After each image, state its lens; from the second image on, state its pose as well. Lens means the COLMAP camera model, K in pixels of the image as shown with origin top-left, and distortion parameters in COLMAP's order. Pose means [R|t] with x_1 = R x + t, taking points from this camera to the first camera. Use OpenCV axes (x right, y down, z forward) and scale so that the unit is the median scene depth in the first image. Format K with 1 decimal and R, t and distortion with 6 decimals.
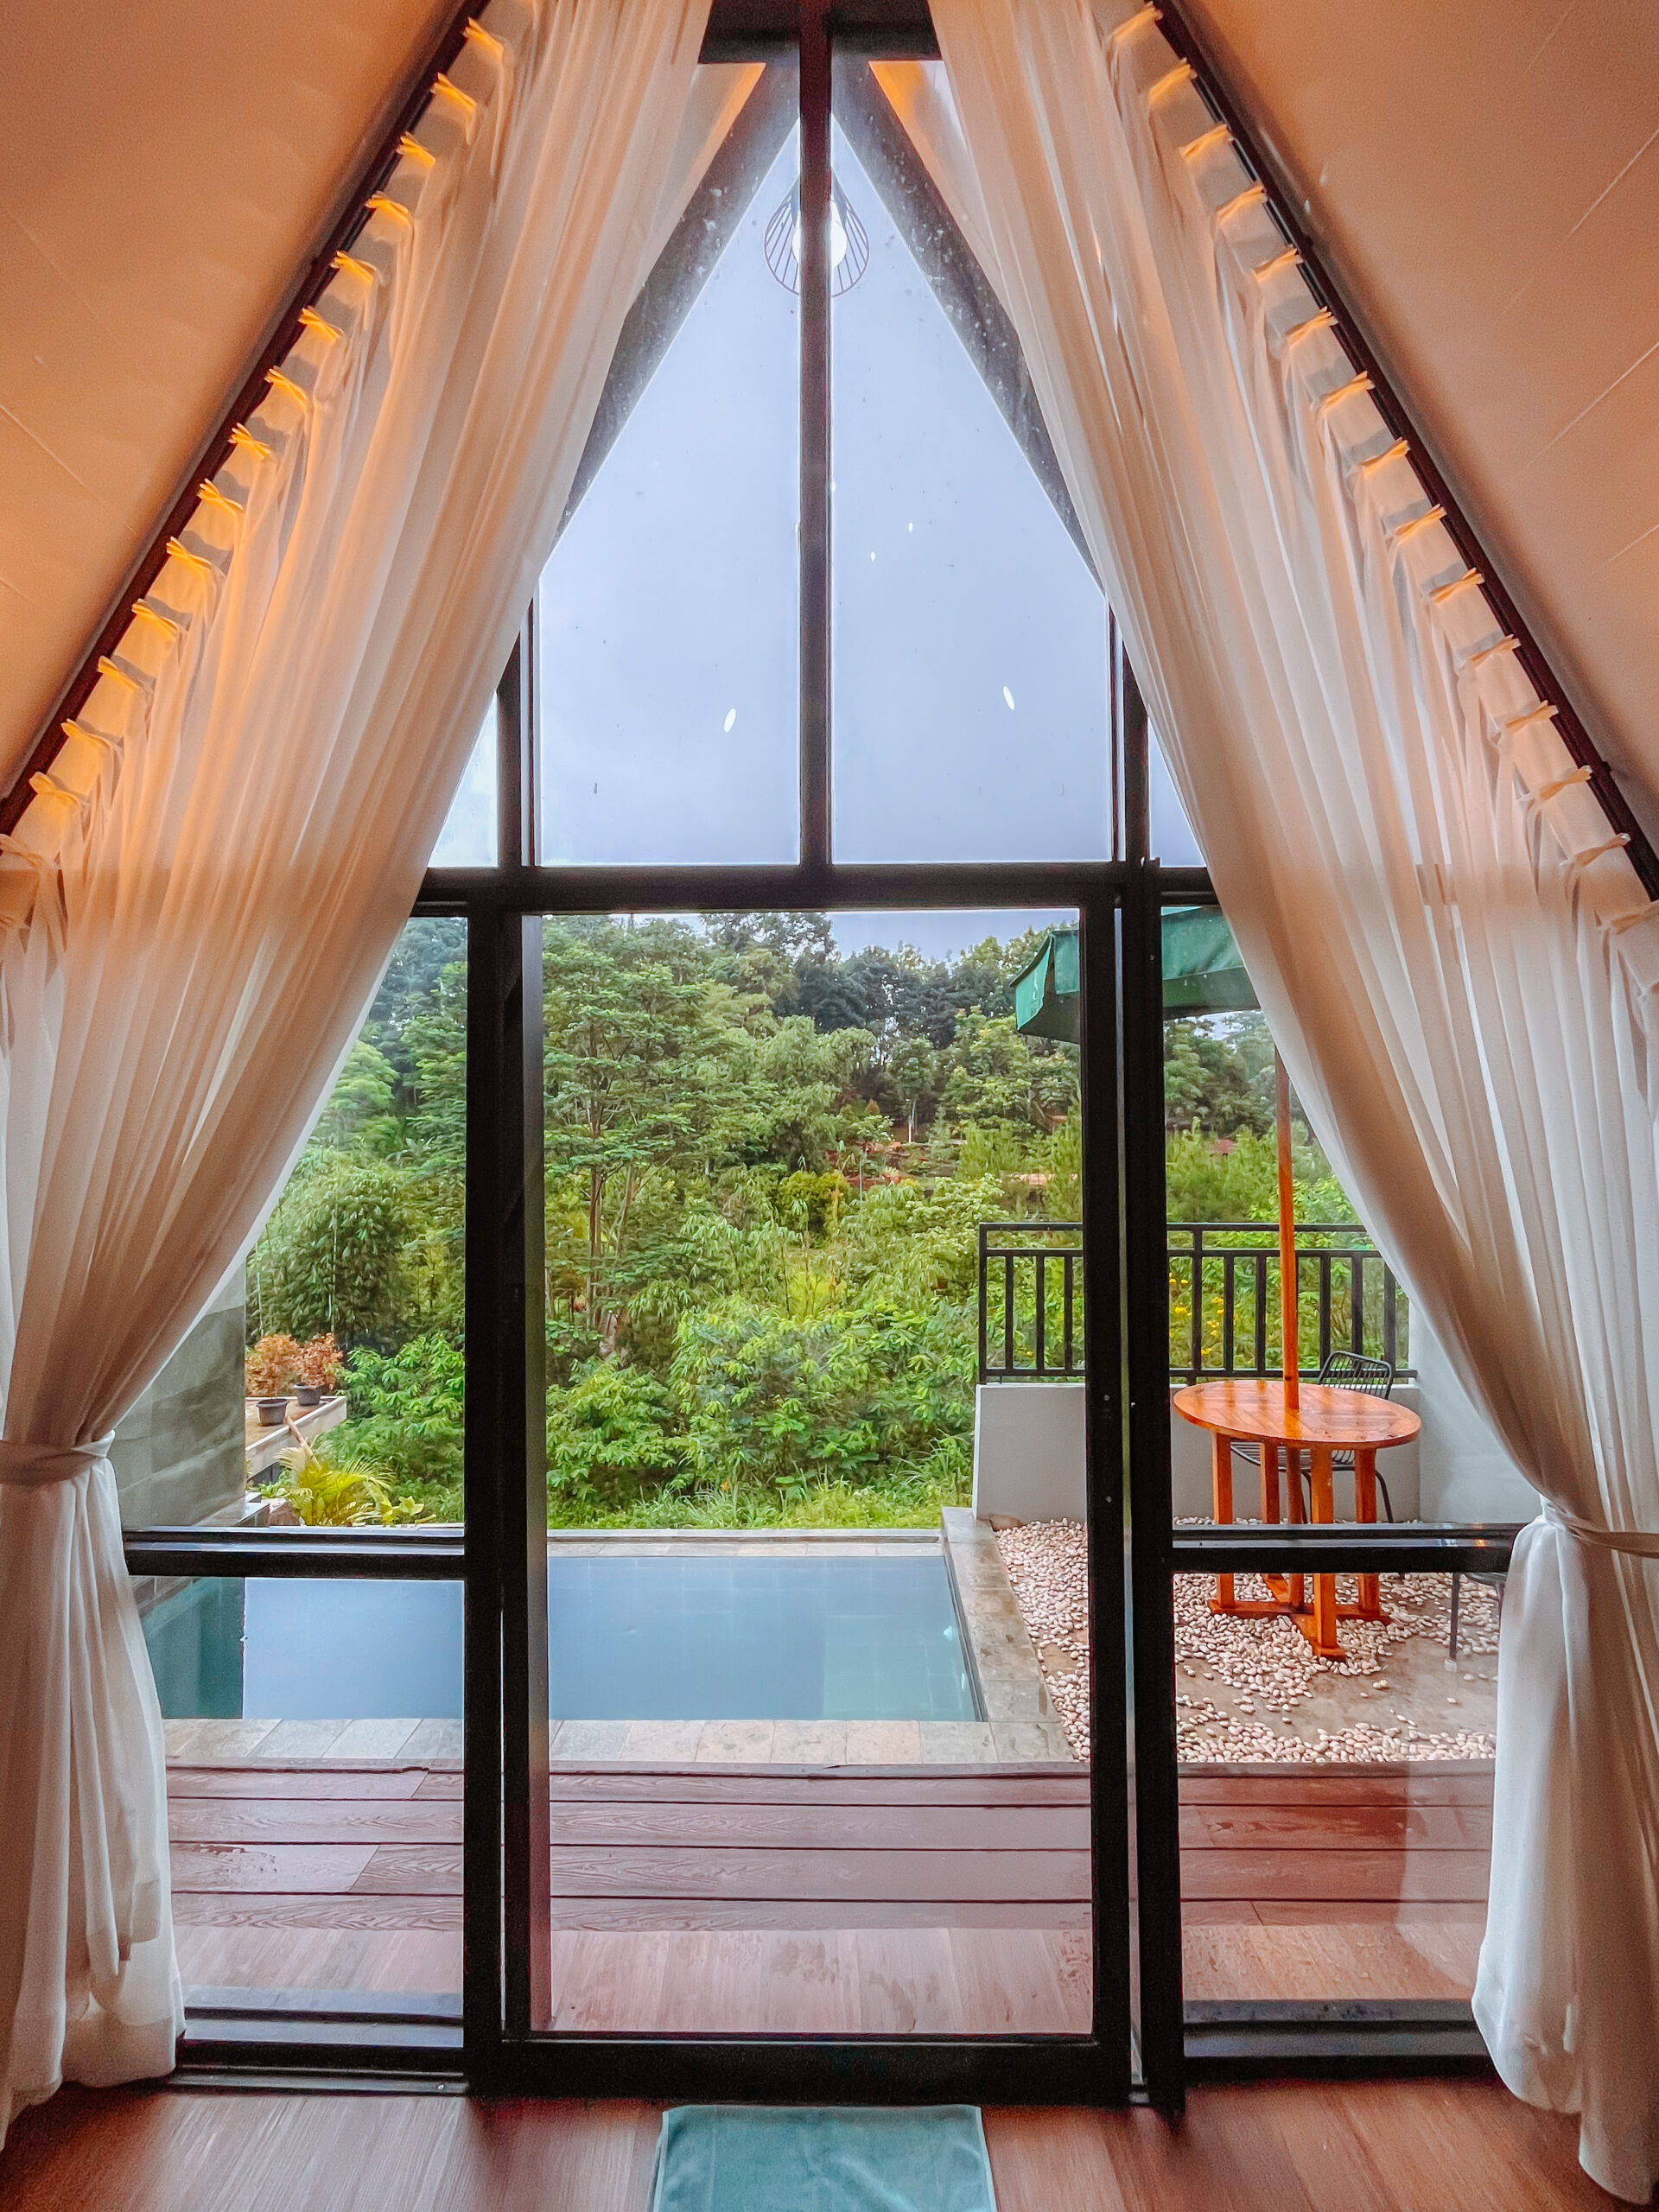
lens RADIAL K [[907.7, 0, 852.0], [0, 907.7, 1134.5], [0, 0, 1]] dist [-0.004367, 0.001184]
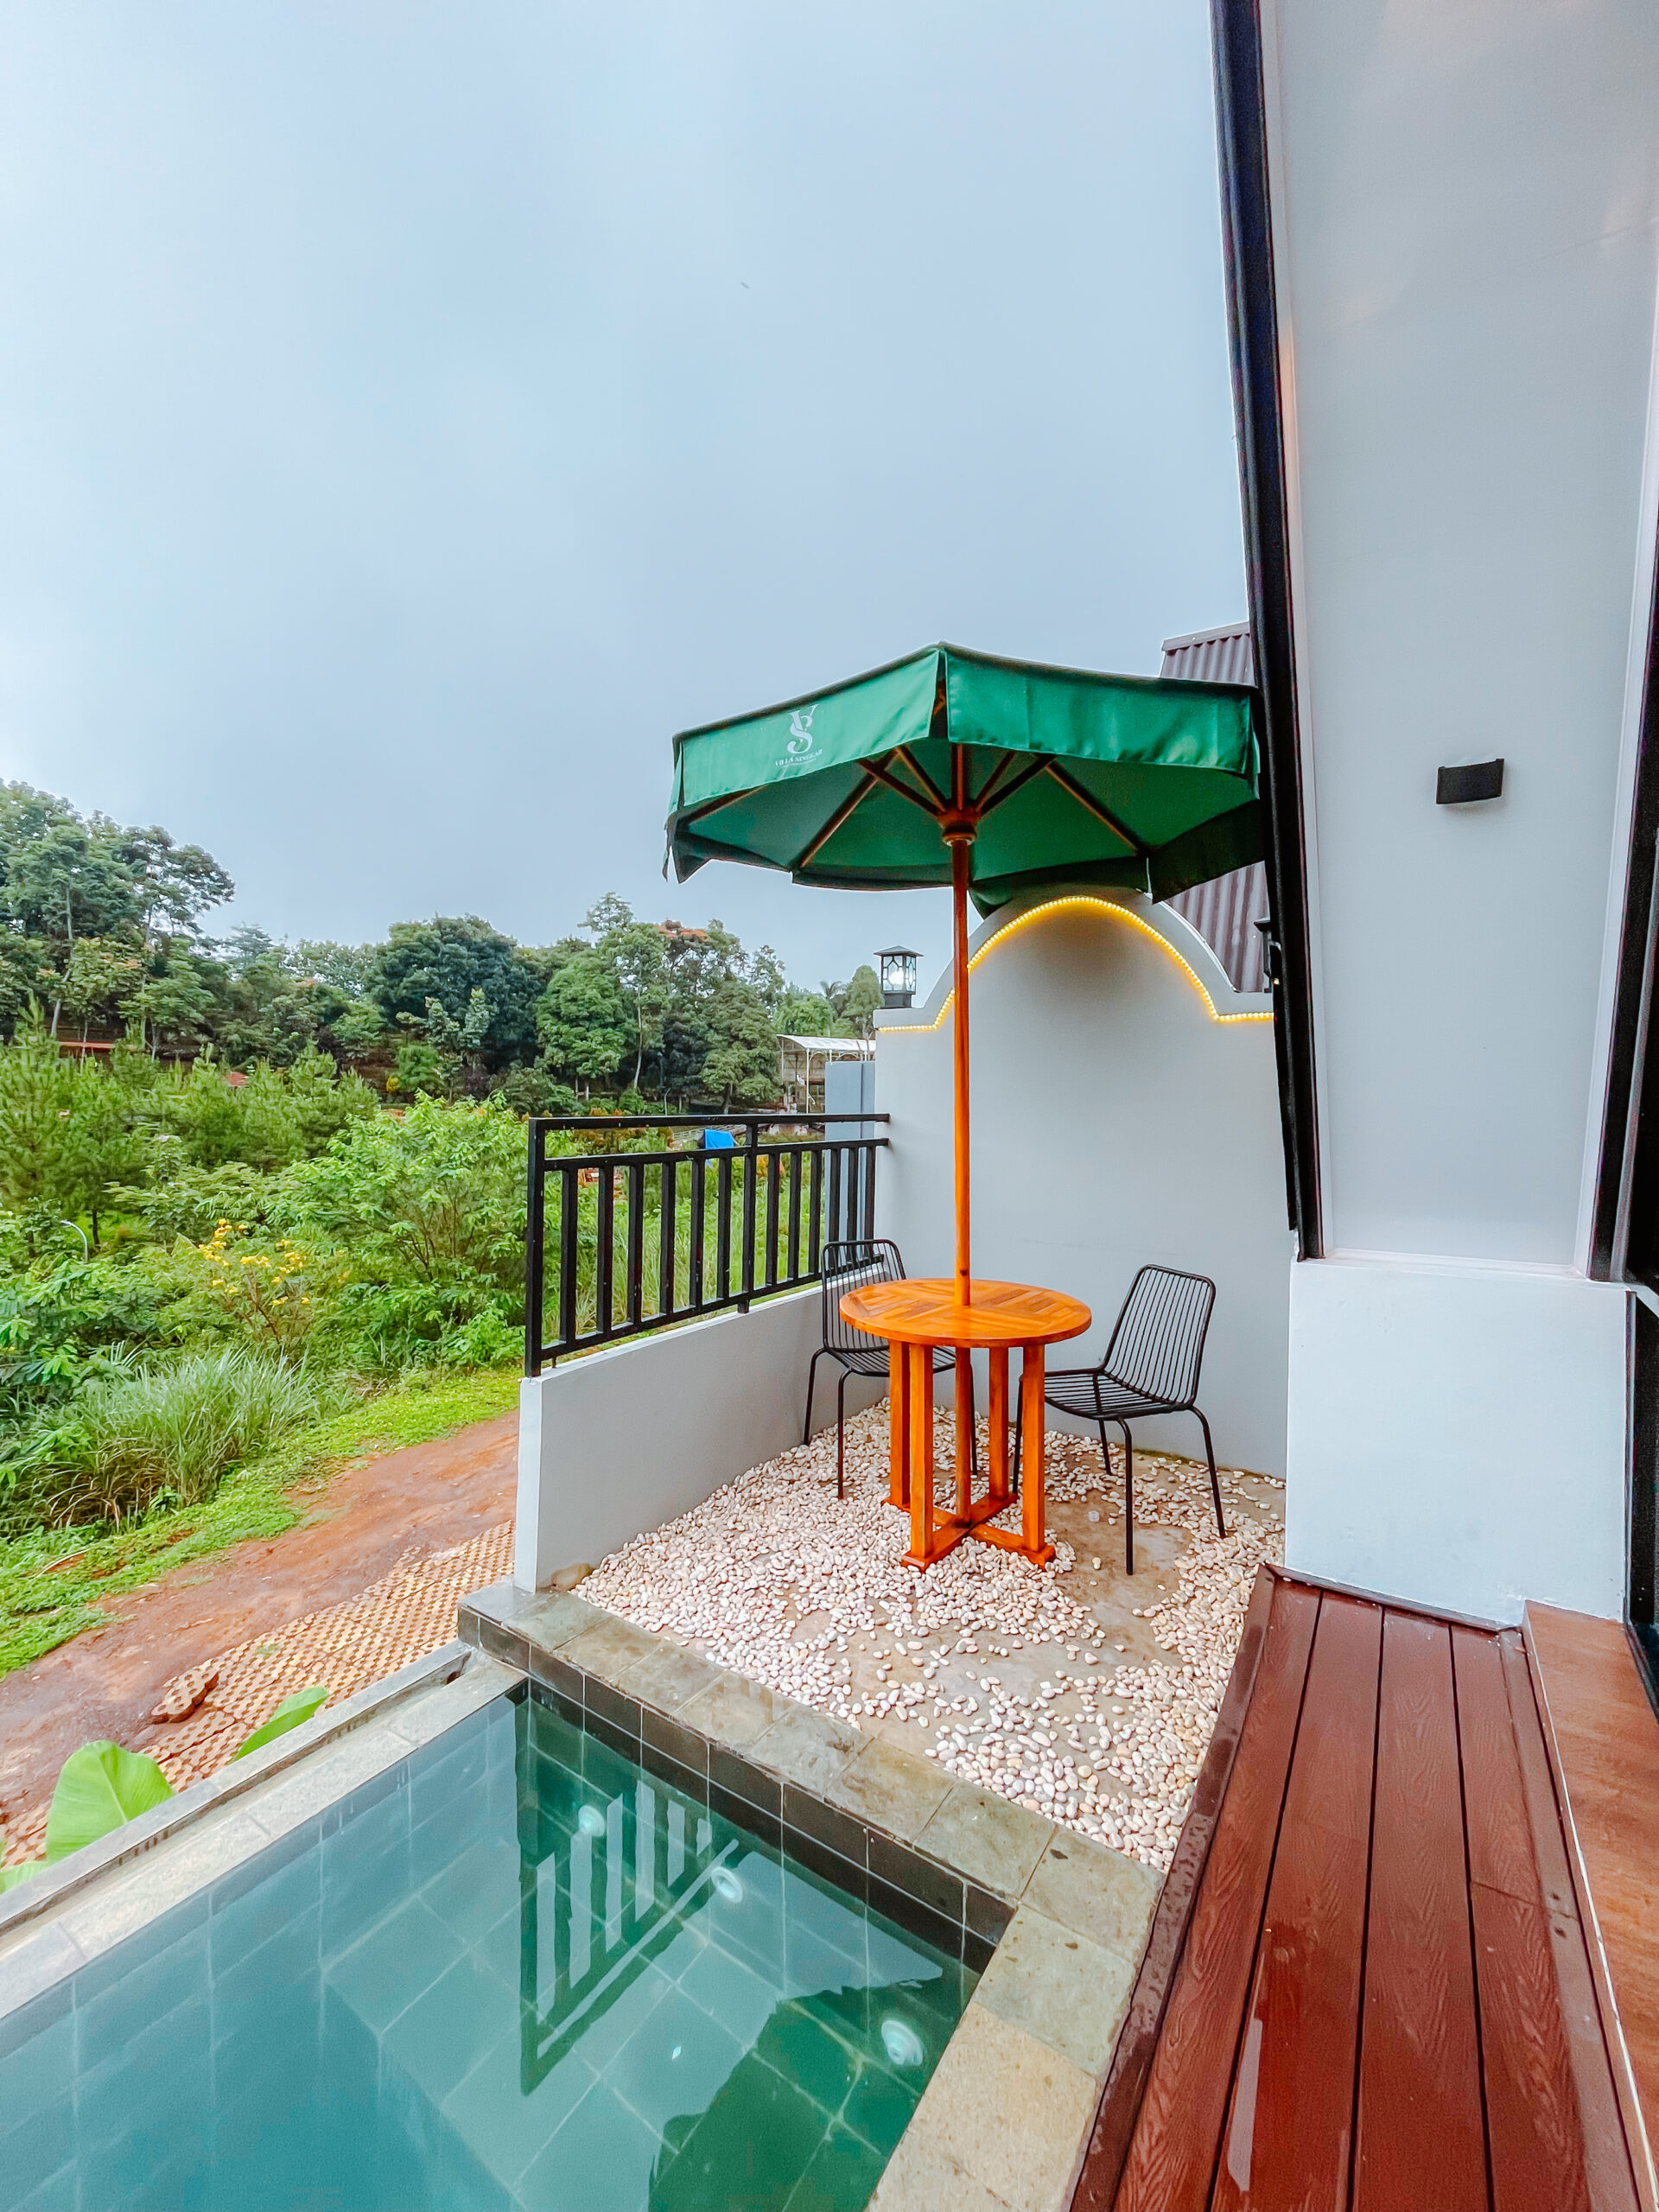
lens RADIAL K [[907.7, 0, 792.0], [0, 907.7, 1090.6], [0, 0, 1]] dist [-0.004367, 0.001184]
pose [[0.558767, 0.014584, 0.829196, -0.281970], [-0.029150, 0.999573, 0.002063, 0.074089], [-0.828812, -0.025324, 0.558954, 0.518652]]
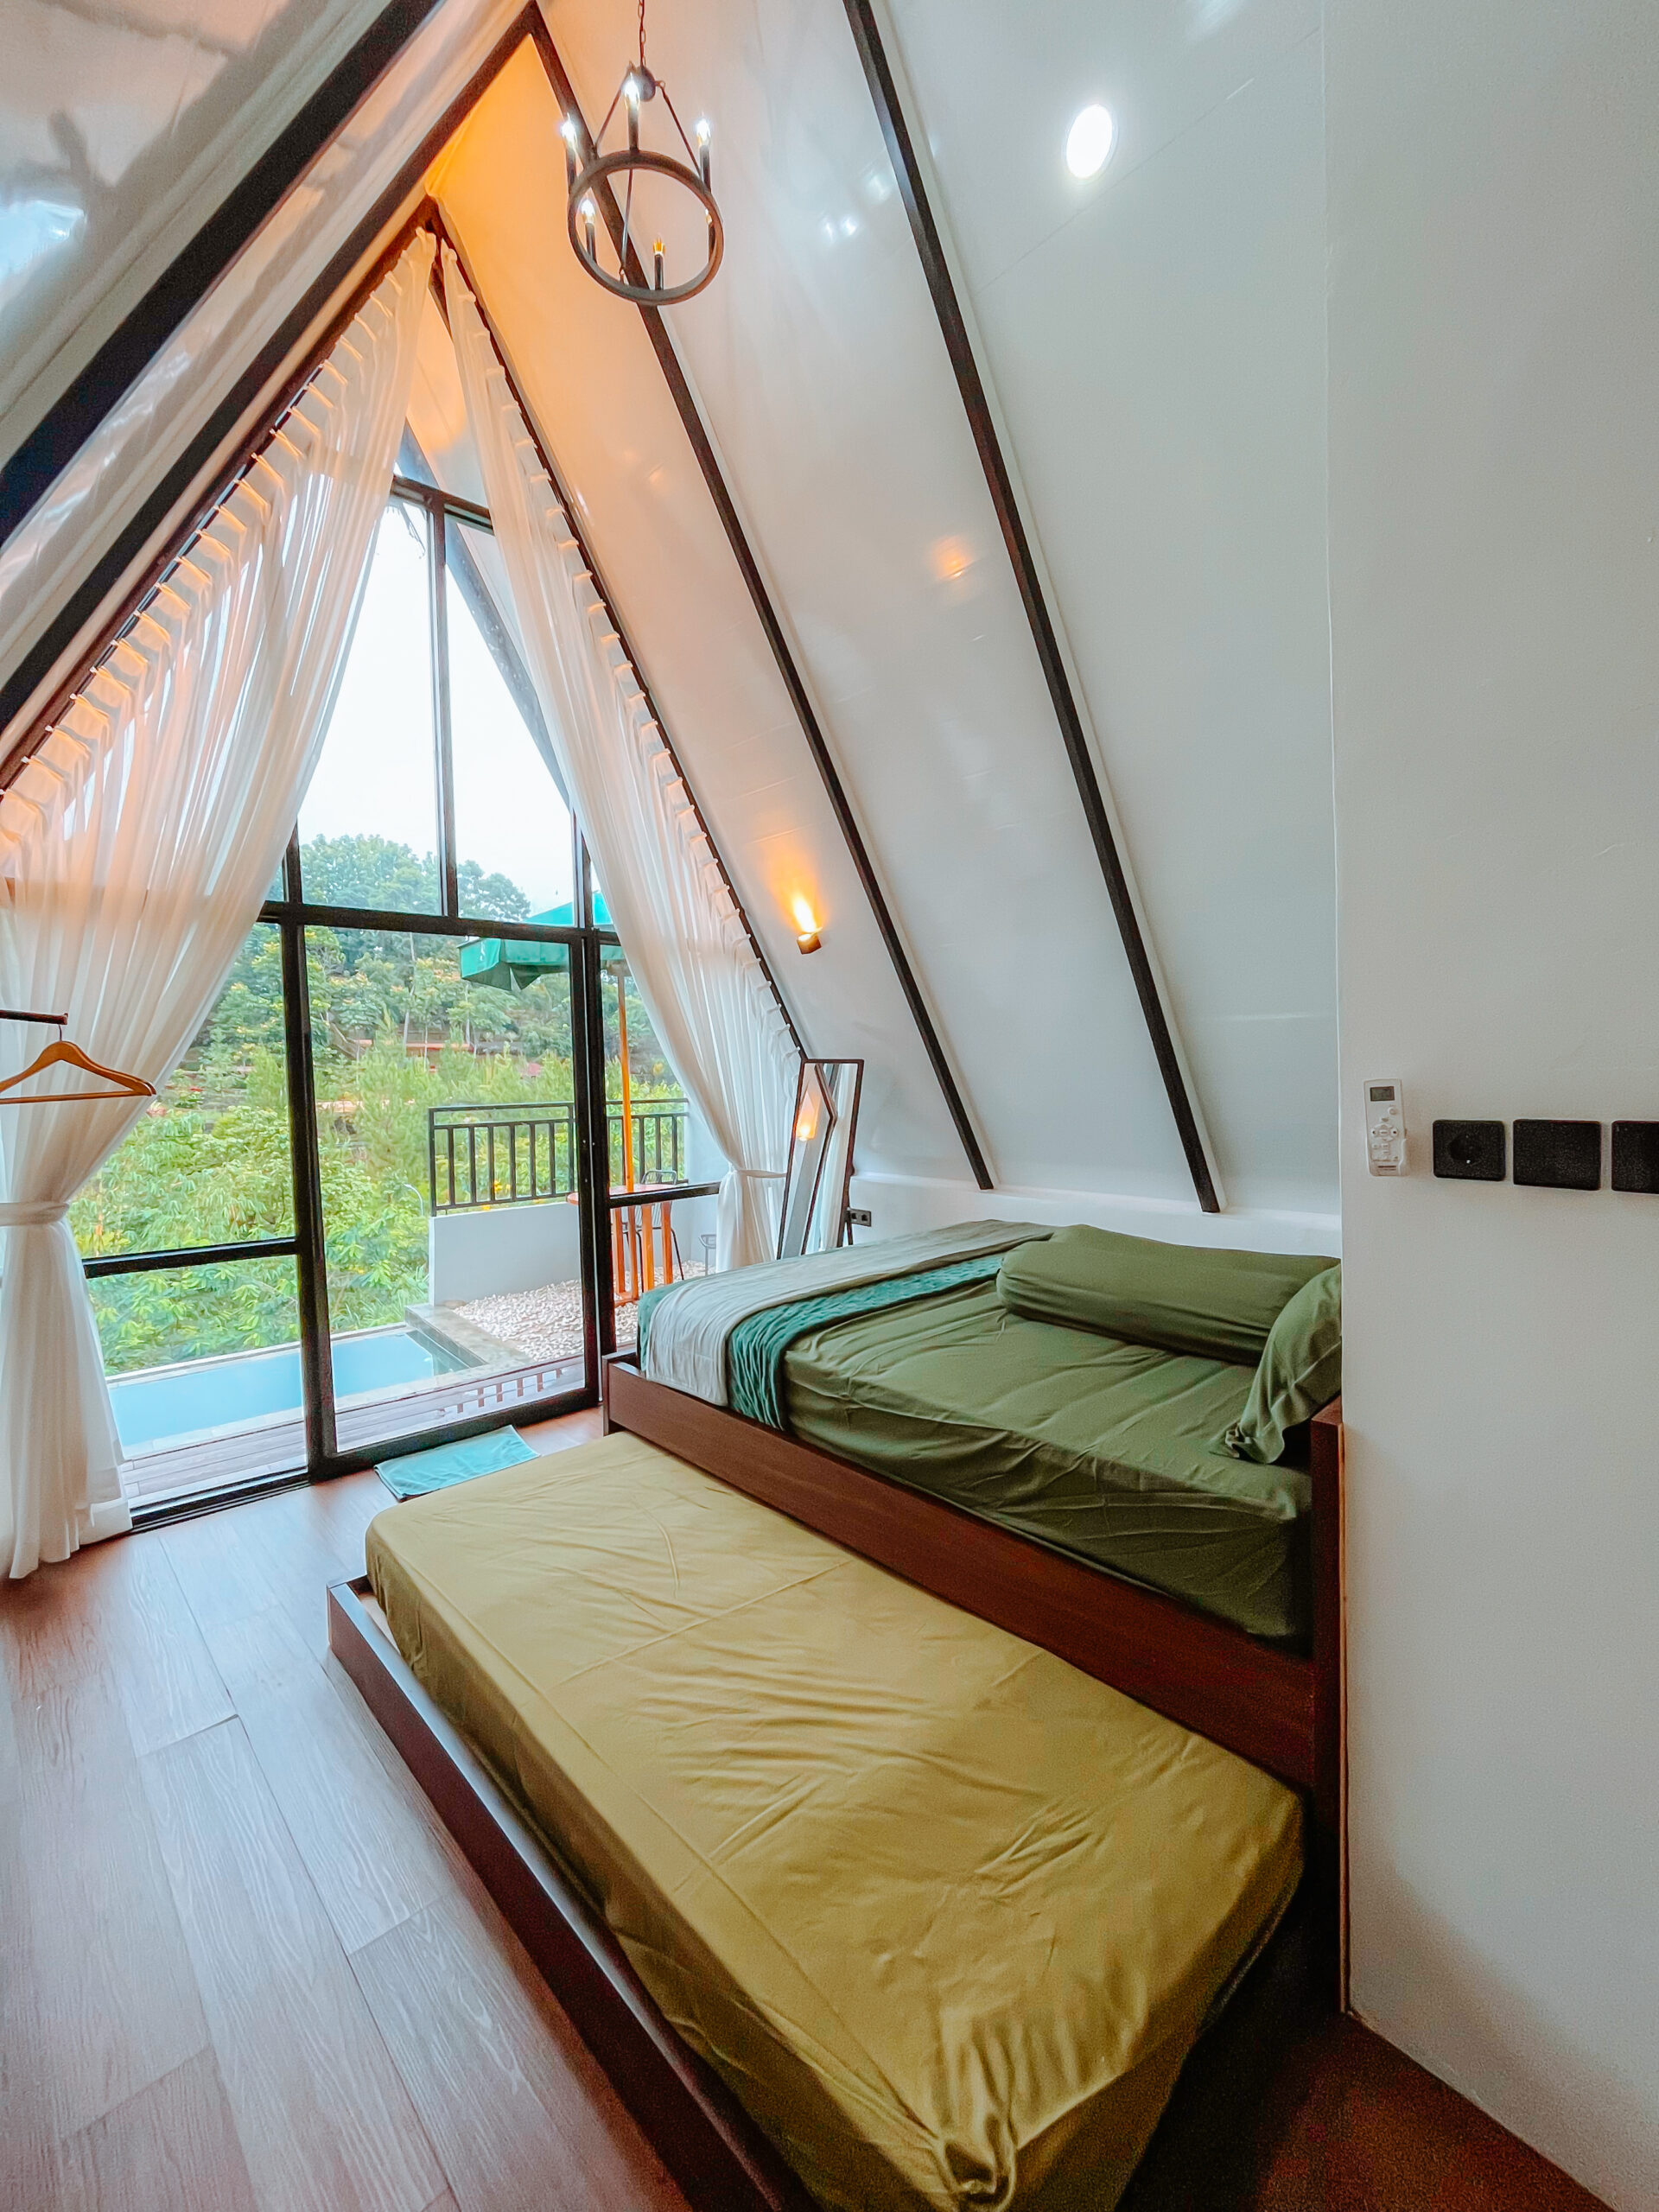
lens RADIAL K [[907.7, 0, 831.3], [0, 907.7, 1087.7], [0, 0, 1]] dist [-0.004367, 0.001184]
pose [[0.754484, -0.026374, 0.655788, -0.332504], [0.006733, 0.999451, 0.032448, 0.024080], [-0.656283, -0.020066, 0.754248, -0.529296]]
